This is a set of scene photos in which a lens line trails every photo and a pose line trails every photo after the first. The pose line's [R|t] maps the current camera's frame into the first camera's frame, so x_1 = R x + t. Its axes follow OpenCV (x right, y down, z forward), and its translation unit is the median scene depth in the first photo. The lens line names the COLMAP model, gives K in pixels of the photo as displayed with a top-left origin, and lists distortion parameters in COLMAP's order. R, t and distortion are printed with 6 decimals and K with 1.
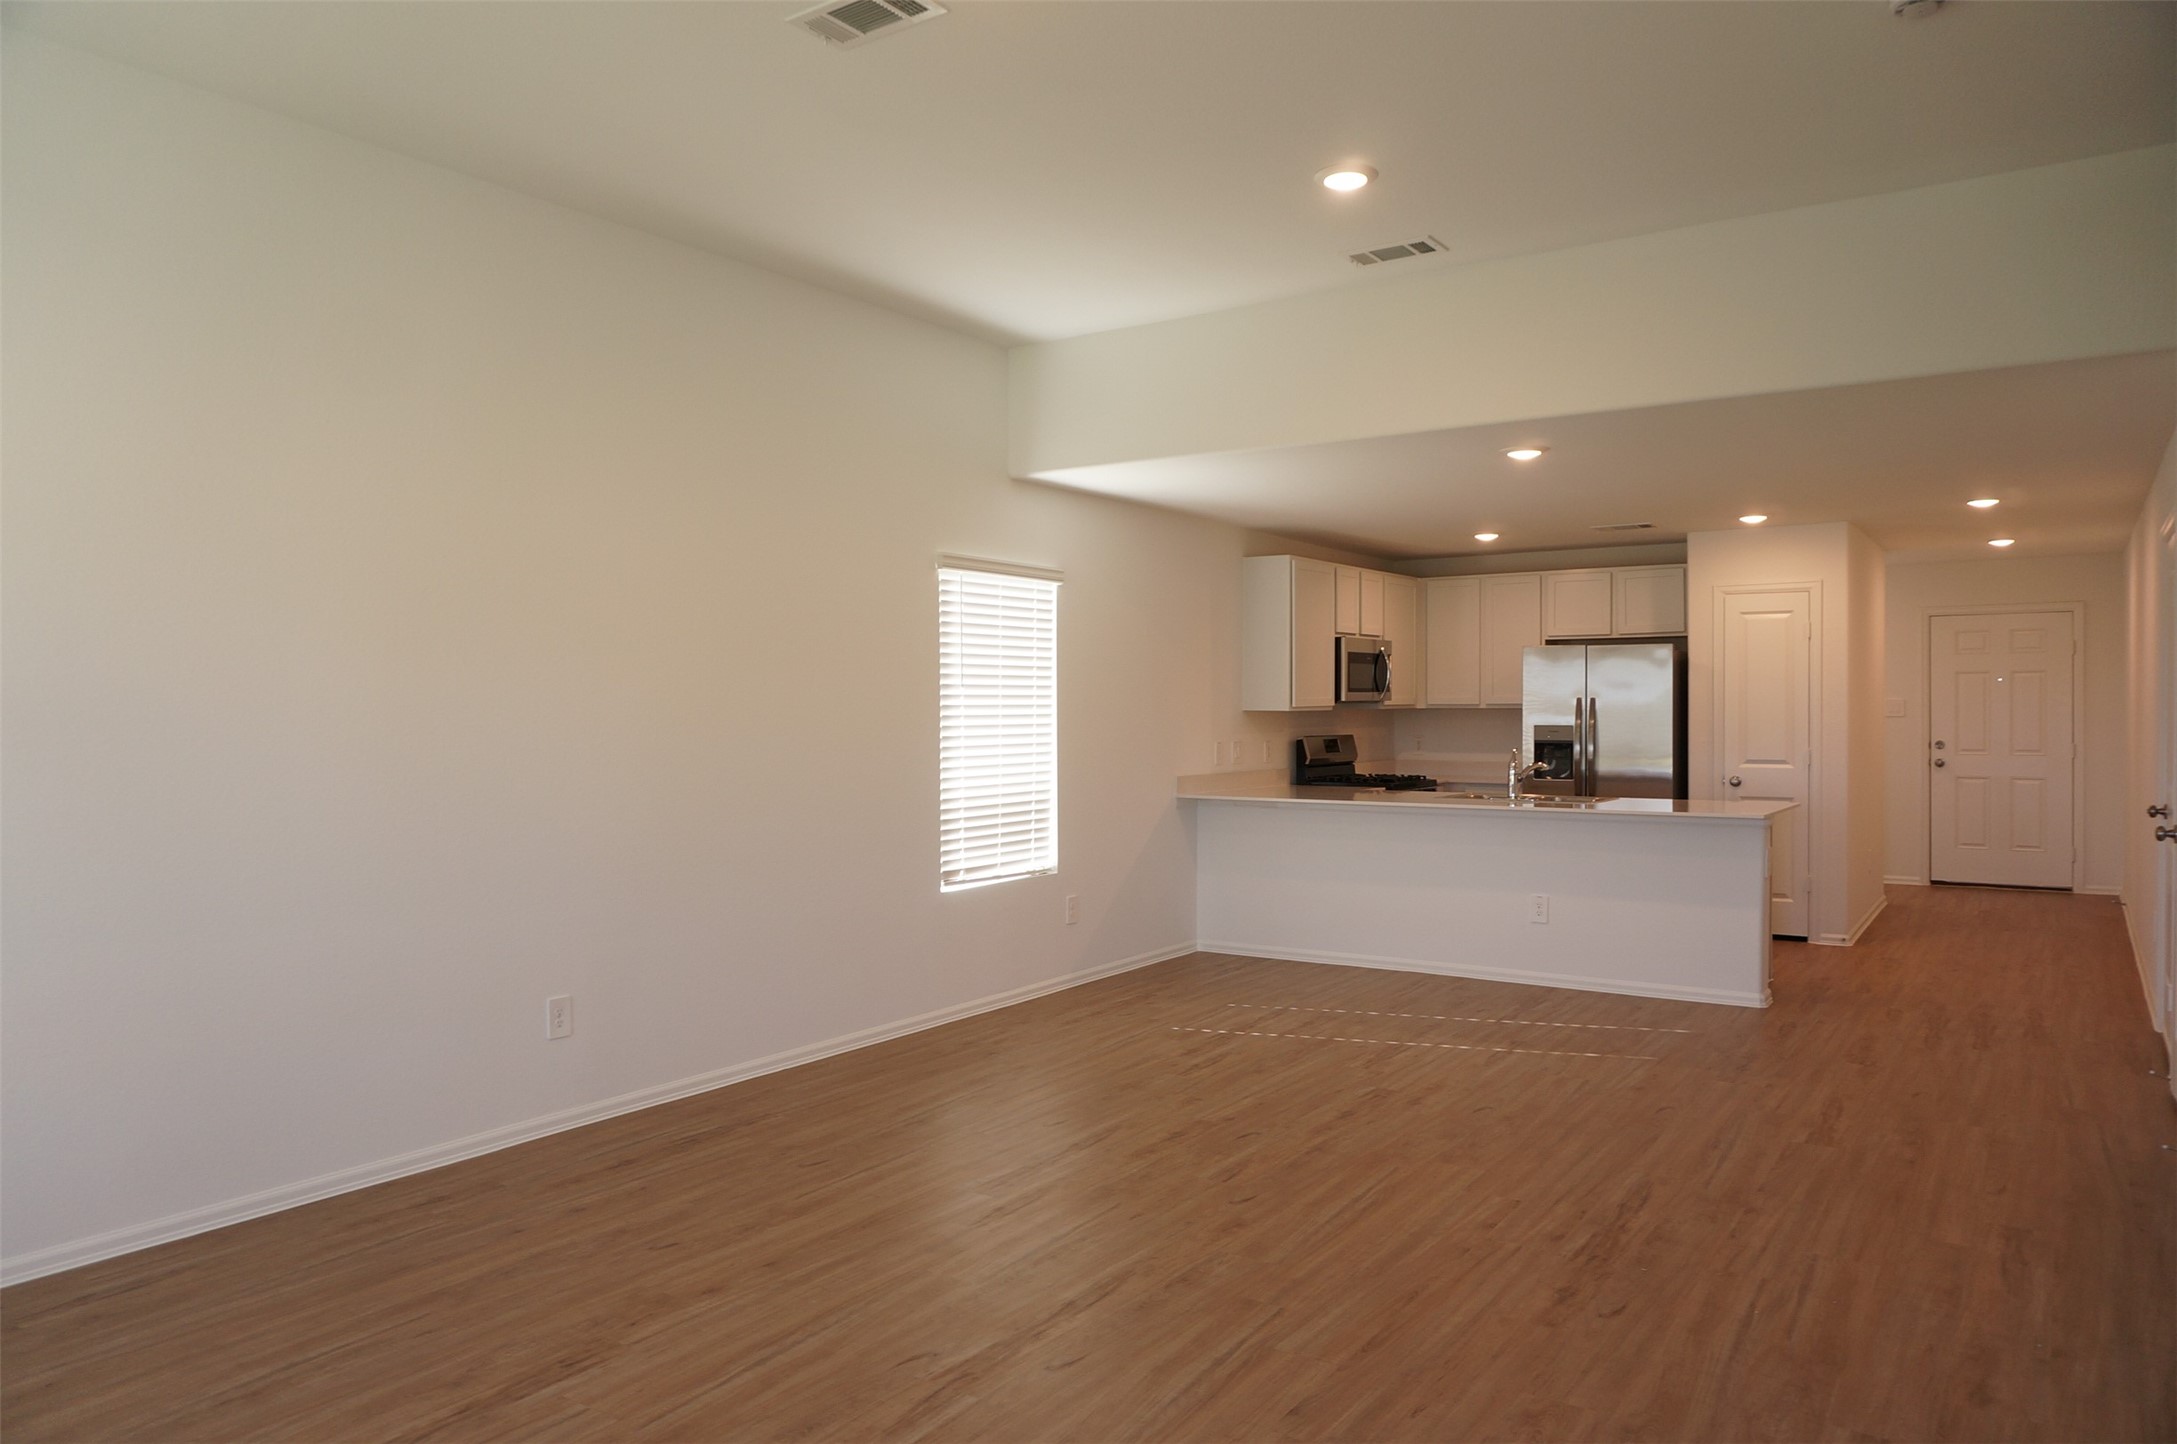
lens RADIAL K [[1453.6, 0, 1076.4], [0, 1453.6, 718.8], [0, 0, 1]] dist [-0.049171, 0.031515]
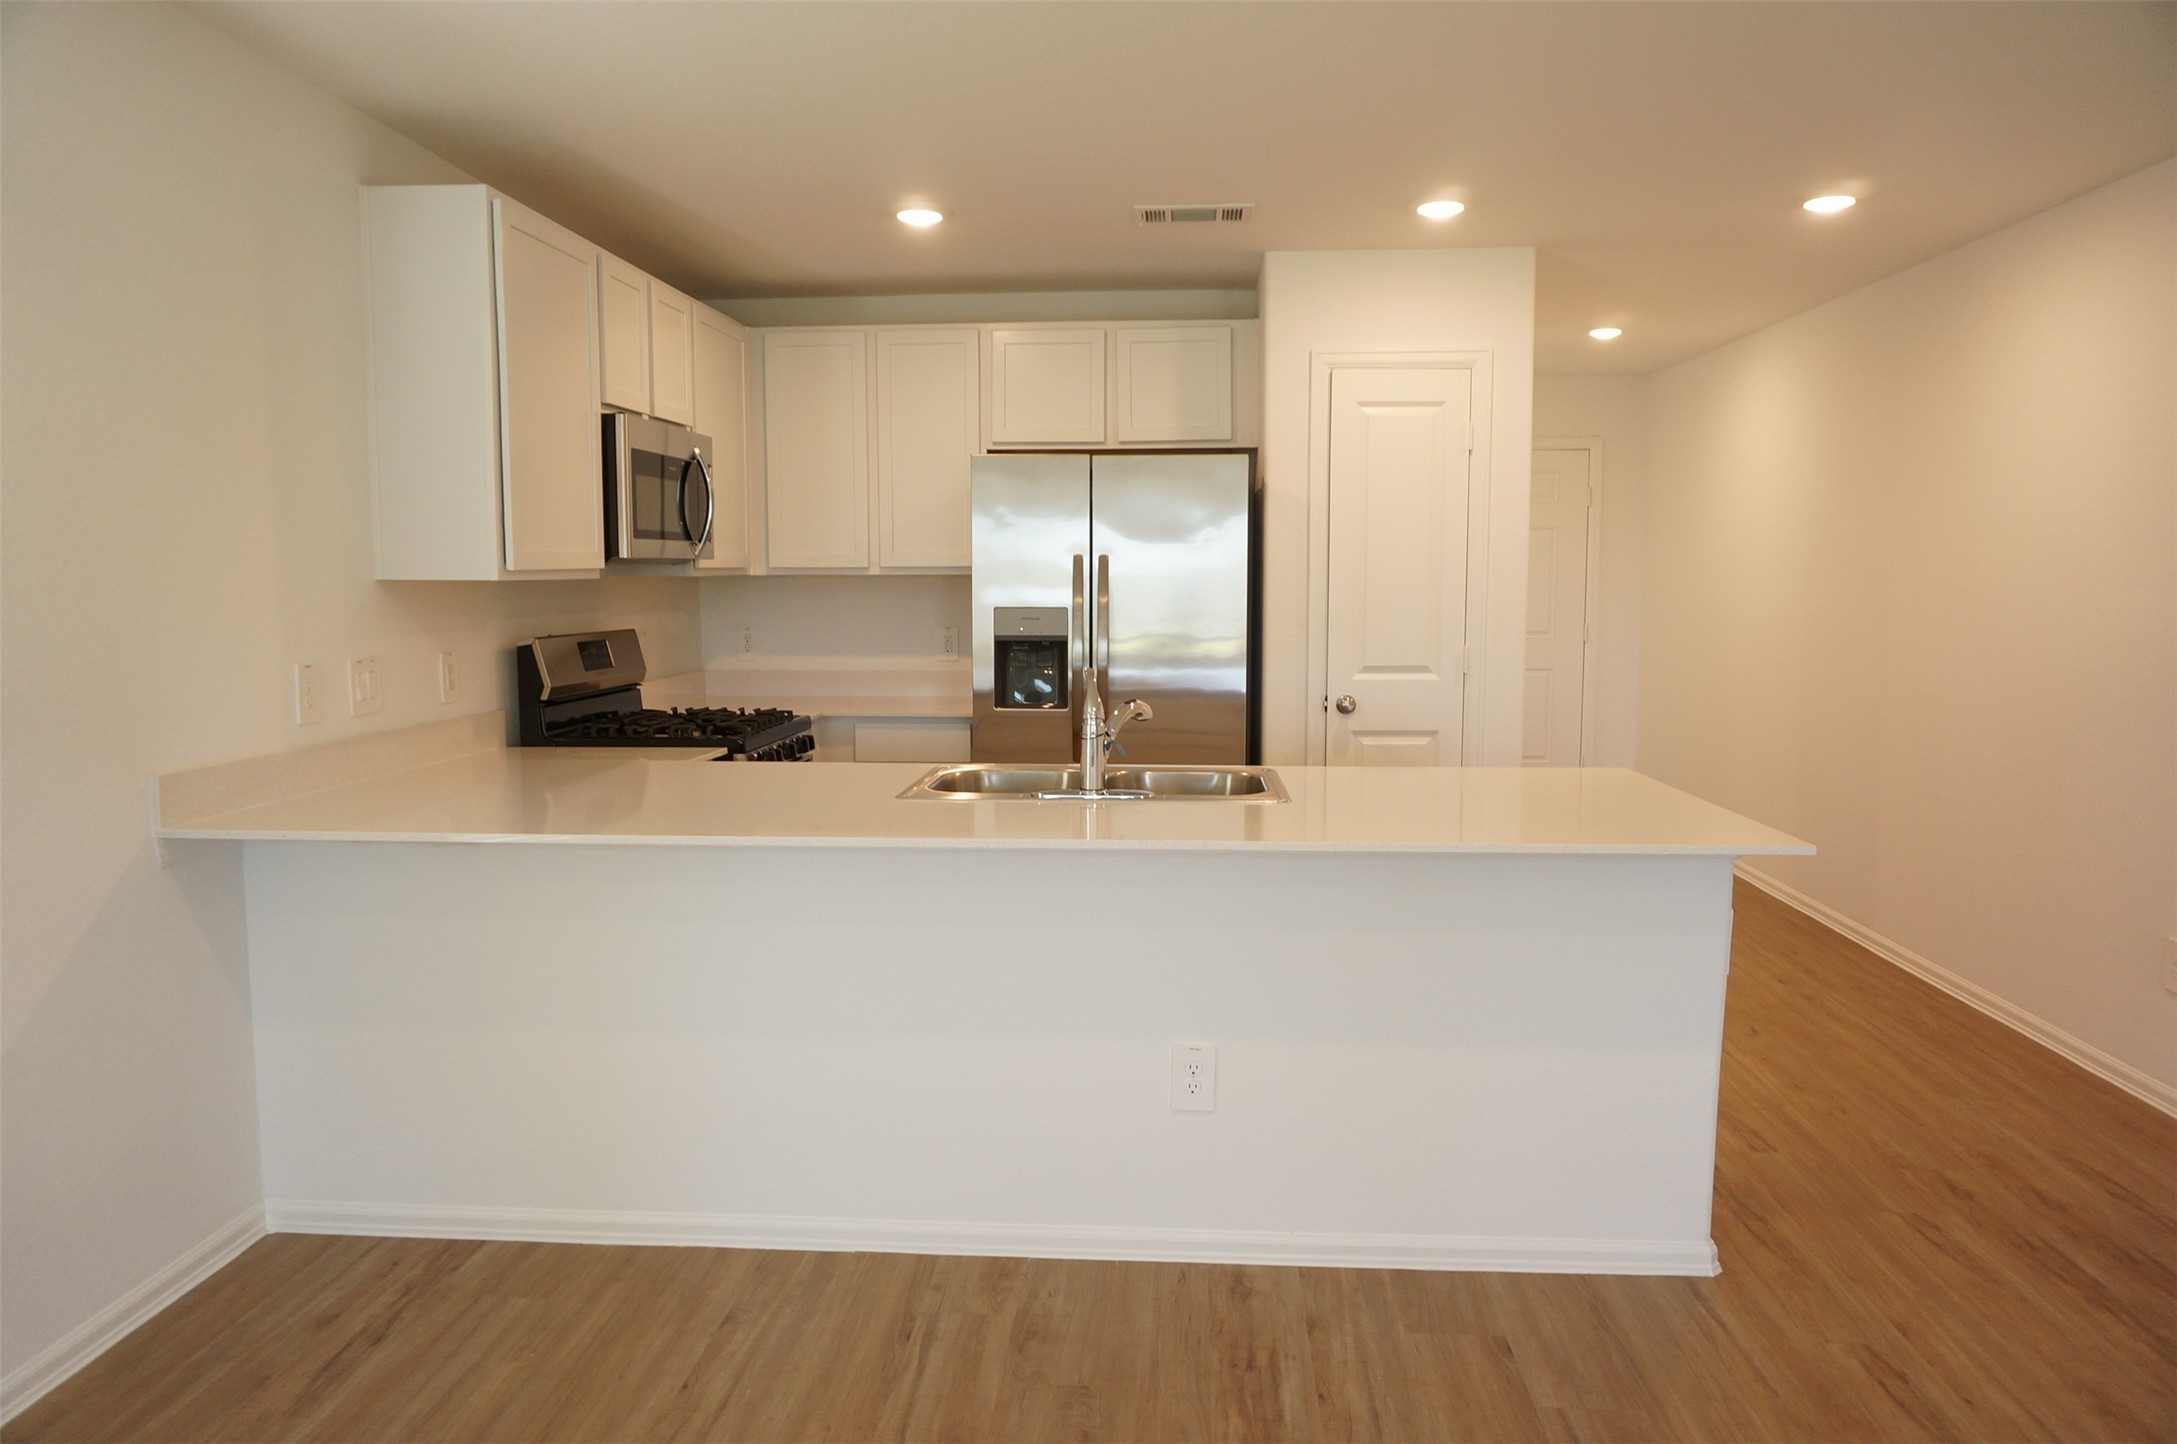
lens RADIAL K [[1453.6, 0, 1091.8], [0, 1453.6, 725.9], [0, 0, 1]] dist [-0.049171, 0.031515]
pose [[0.858508, -0.051547, 0.510202, 0.079494], [0.003570, 0.995512, 0.094571, -0.002514], [-0.512787, -0.079369, 0.854839, 0.555294]]
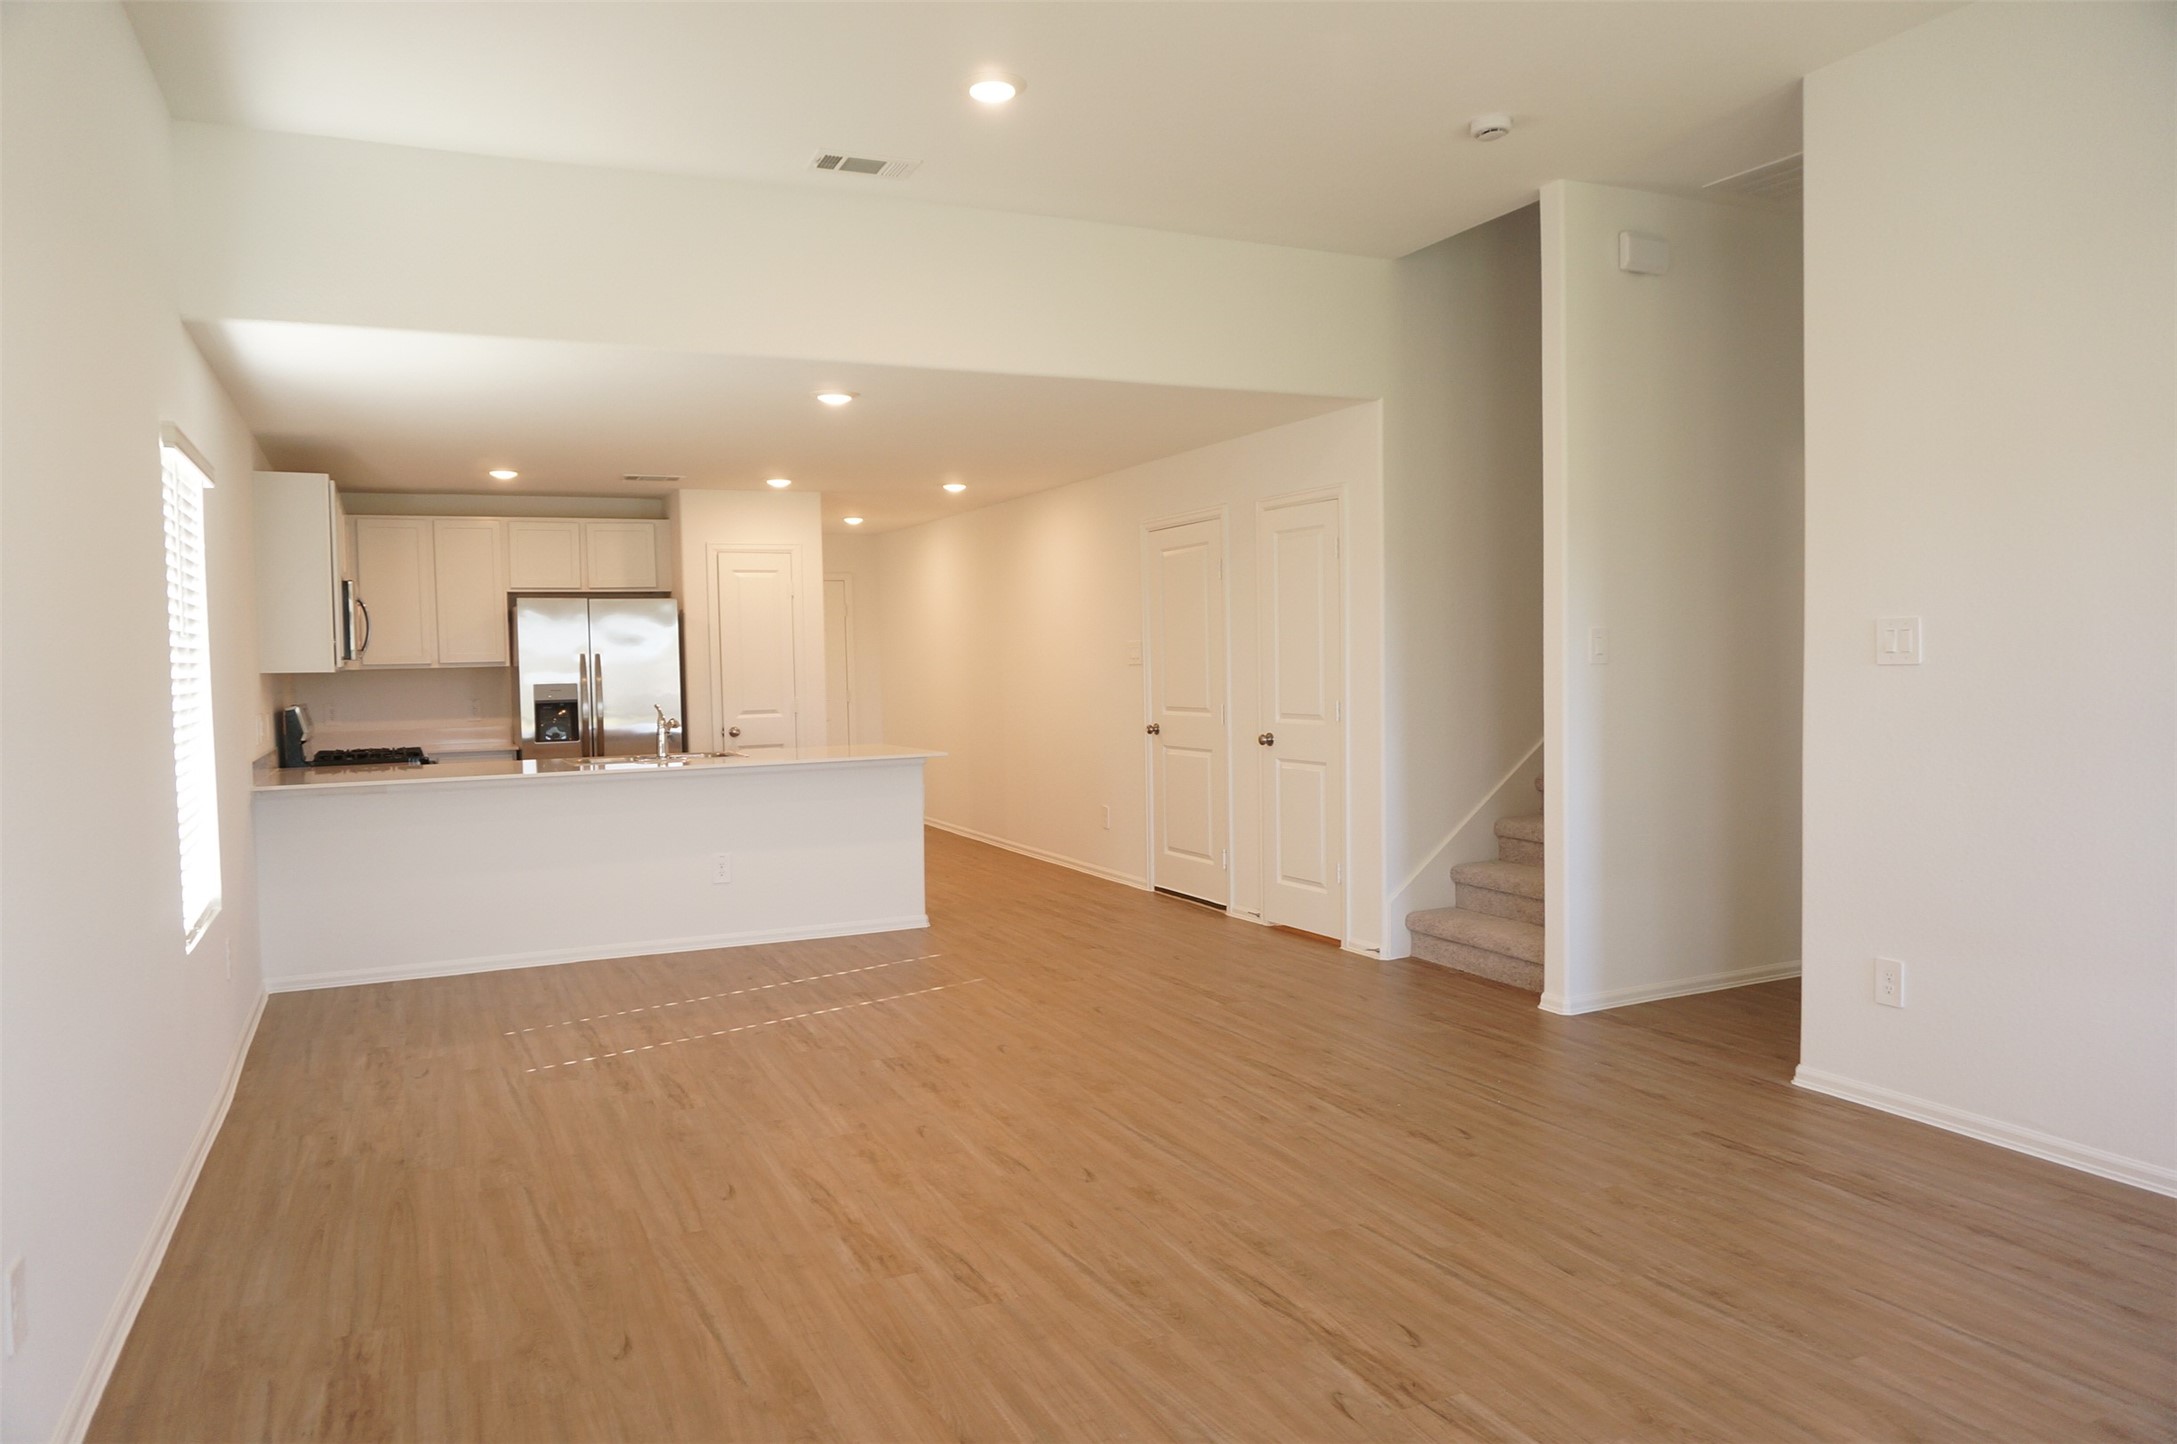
lens RADIAL K [[1453.6, 0, 1080.7], [0, 1453.6, 723.5], [0, 0, 1]] dist [-0.049171, 0.031515]
pose [[0.505189, -0.047812, 0.861683, -0.316853], [0.026185, 0.998854, 0.040072, 0.001490], [-0.862611, 0.002320, 0.505862, 0.247214]]
